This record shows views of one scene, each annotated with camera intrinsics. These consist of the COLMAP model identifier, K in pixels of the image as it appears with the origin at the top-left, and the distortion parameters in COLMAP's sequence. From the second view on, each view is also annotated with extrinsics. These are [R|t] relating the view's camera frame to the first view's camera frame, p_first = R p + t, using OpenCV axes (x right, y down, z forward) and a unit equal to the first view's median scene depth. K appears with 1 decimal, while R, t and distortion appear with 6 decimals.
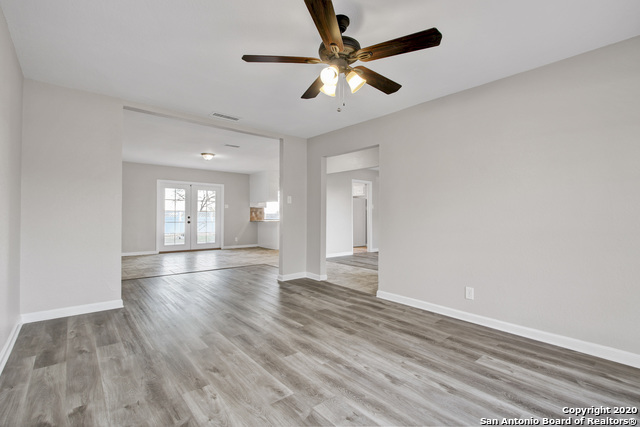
lens RADIAL K [[289.5, 0, 320.0], [0, 289.5, 213.5], [0, 0, 1]] dist [-0.017542, 0.000099]
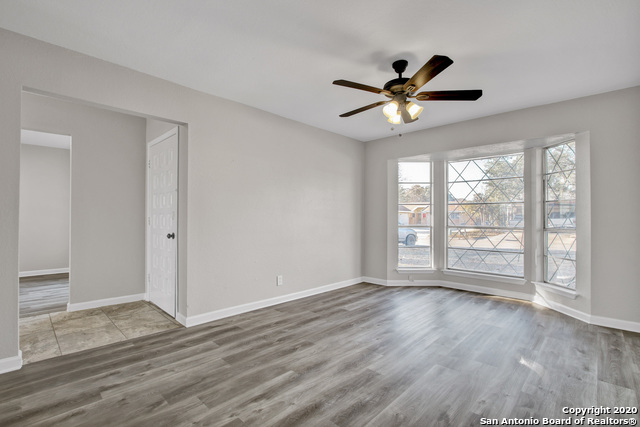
lens RADIAL K [[289.5, 0, 320.0], [0, 289.5, 213.5], [0, 0, 1]] dist [-0.017542, 0.000099]
pose [[-0.085339, 0.008085, 0.996319, -0.678302], [-0.011255, 0.999895, -0.009078, -0.002769], [-0.996288, -0.011988, -0.085239, 0.851546]]
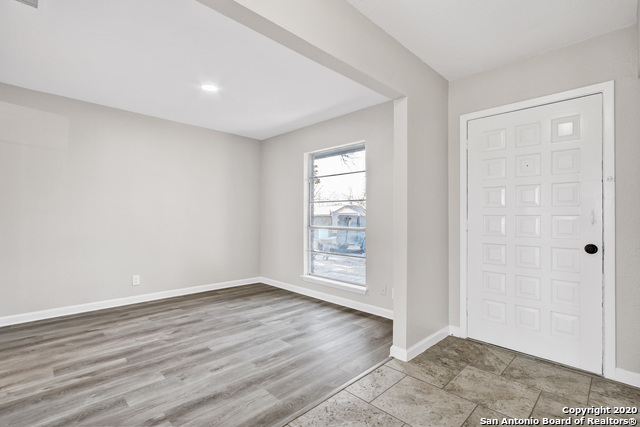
lens RADIAL K [[295.9, 0, 319.1], [0, 295.9, 216.4], [0, 0, 1]] dist [-0.014723, 0.001041]
pose [[-0.063682, -0.002579, 0.997967, -0.267116], [-0.015021, 0.999886, 0.001626, 0.005063], [-0.997857, -0.014887, -0.063713, 1.923417]]
